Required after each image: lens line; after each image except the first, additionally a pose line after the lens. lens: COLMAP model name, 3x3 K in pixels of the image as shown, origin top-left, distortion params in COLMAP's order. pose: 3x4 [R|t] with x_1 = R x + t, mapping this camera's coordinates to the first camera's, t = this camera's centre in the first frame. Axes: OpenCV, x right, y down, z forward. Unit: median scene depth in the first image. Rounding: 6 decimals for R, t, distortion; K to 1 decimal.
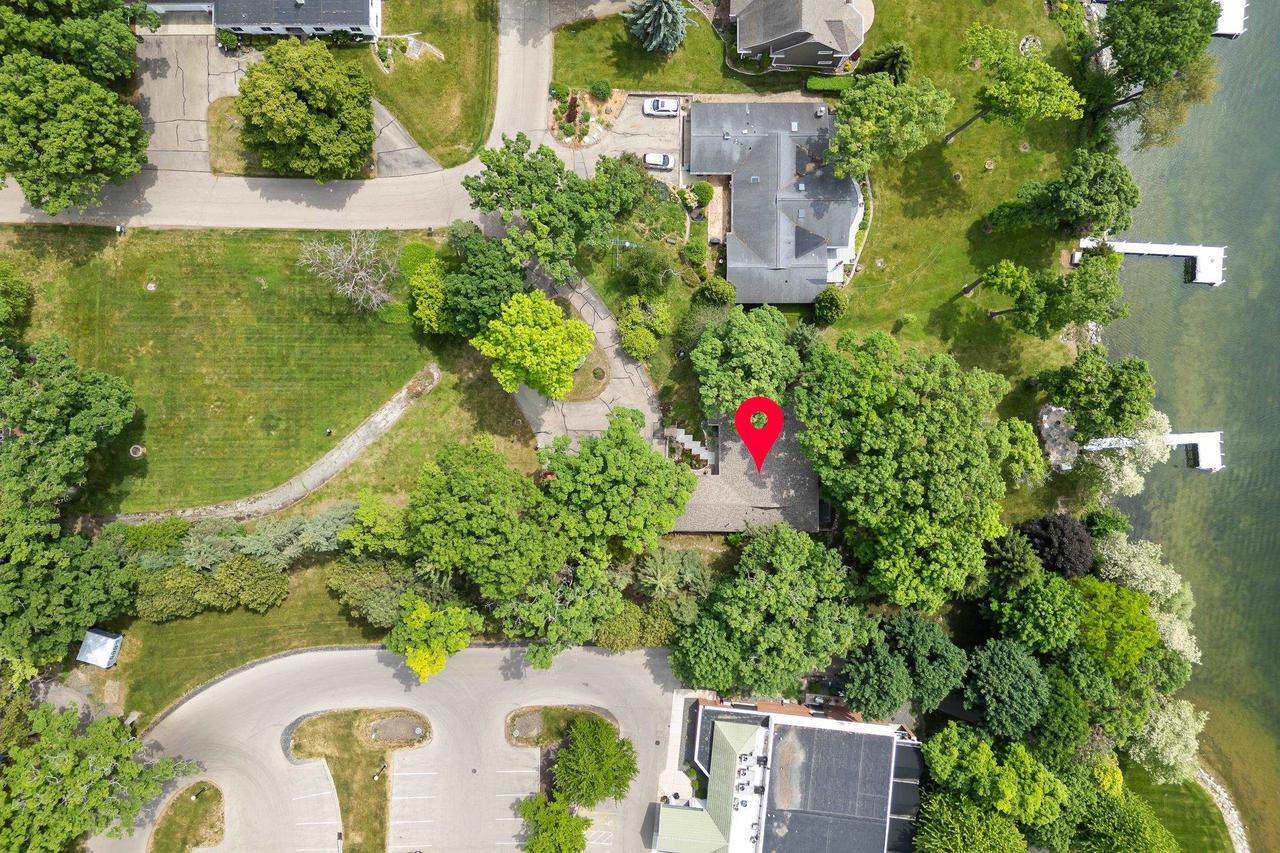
lens RADIAL K [[864.3, 0, 640.0], [0, 864.3, 426.5], [0, 0, 1]] dist [0.050838, -0.053945]
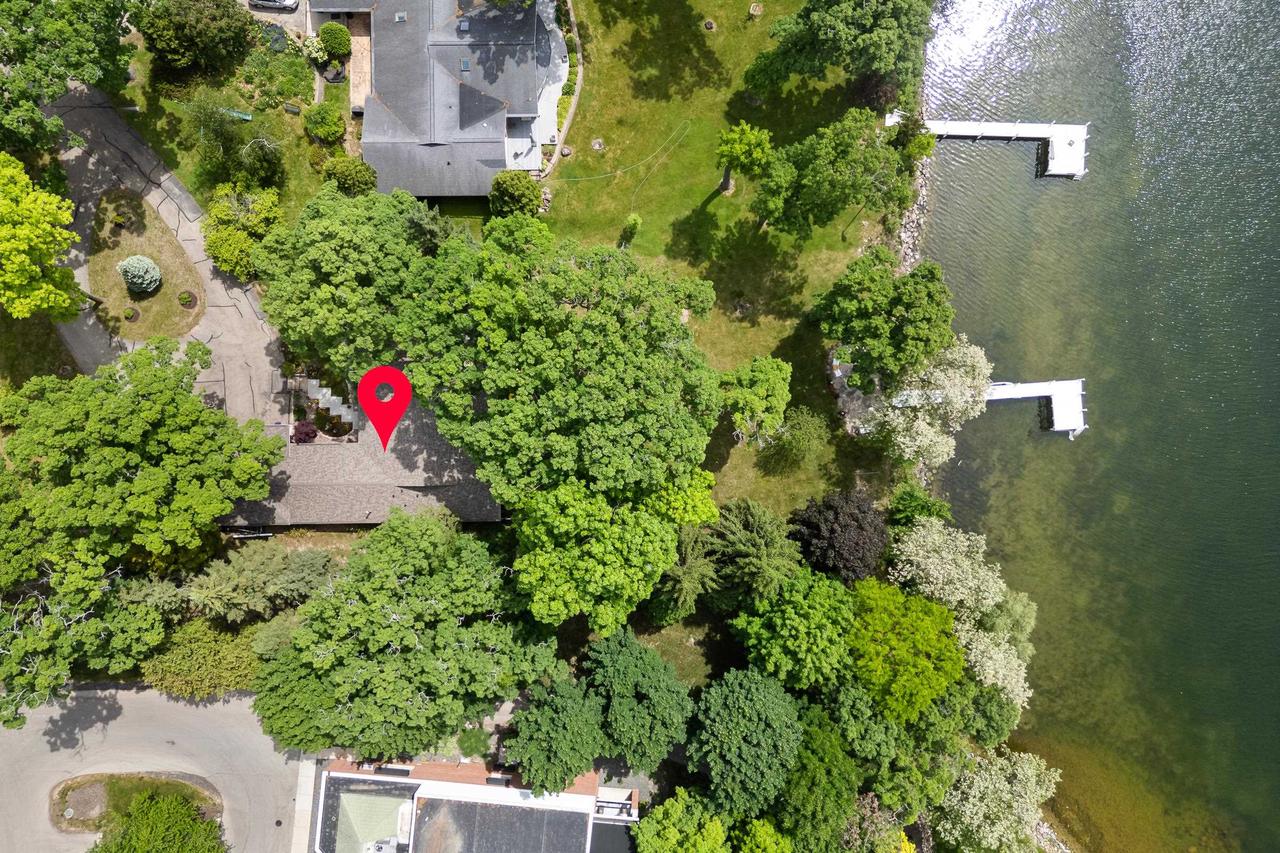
lens RADIAL K [[890.2, 0, 624.5], [0, 890.2, 440.1], [0, 0, 1]] dist [0.057174, -0.055875]
pose [[0.999953, -0.009593, 0.001106, 0.316800], [0.009590, 0.999950, 0.002965, 0.056555], [-0.001134, -0.002954, 0.999995, 0.283000]]
